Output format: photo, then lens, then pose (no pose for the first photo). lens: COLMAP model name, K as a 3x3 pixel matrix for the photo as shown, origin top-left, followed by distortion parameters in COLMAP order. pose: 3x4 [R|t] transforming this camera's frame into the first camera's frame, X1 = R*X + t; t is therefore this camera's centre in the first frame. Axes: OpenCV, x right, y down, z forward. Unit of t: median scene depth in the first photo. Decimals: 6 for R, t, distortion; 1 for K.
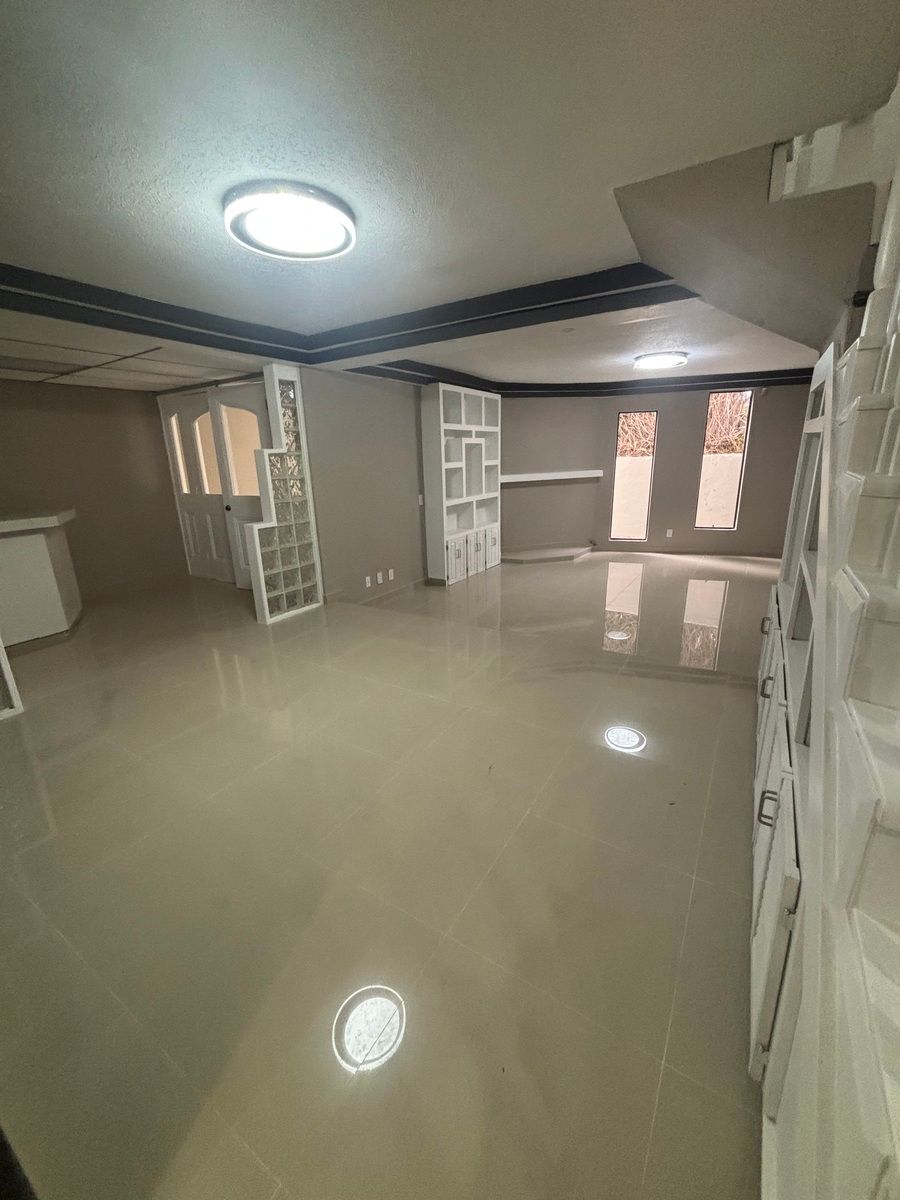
lens RADIAL K [[483.8, 0, 440.7], [0, 483.8, 593.5], [0, 0, 1]] dist [-0.003662, -0.000413]
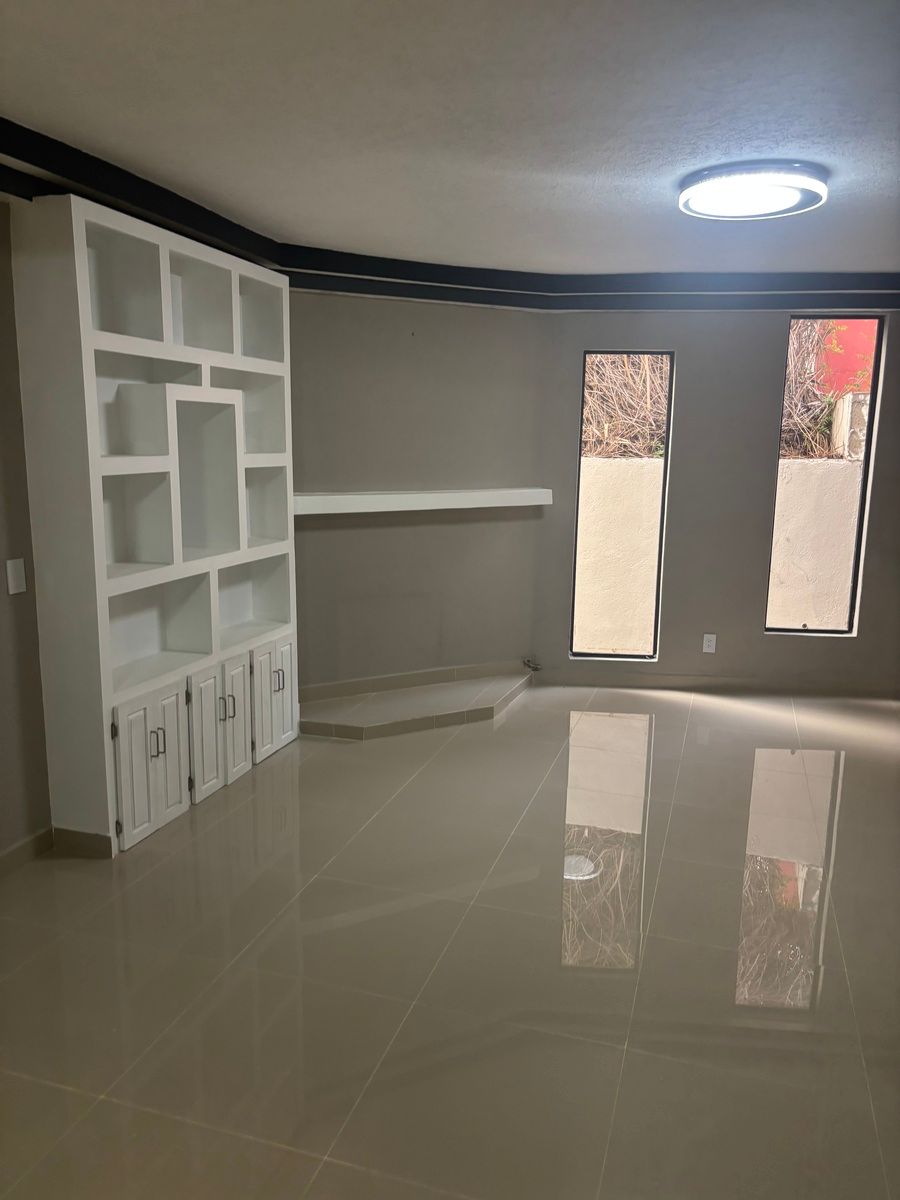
lens RADIAL K [[905.8, 0, 457.3], [0, 905.8, 613.2], [0, 0, 1]] dist [0.015906, -0.001863]
pose [[0.961770, -0.008418, 0.273730, 0.057804], [0.033122, 0.995766, -0.085753, -0.099148], [-0.271849, 0.091541, 0.957976, 0.341133]]
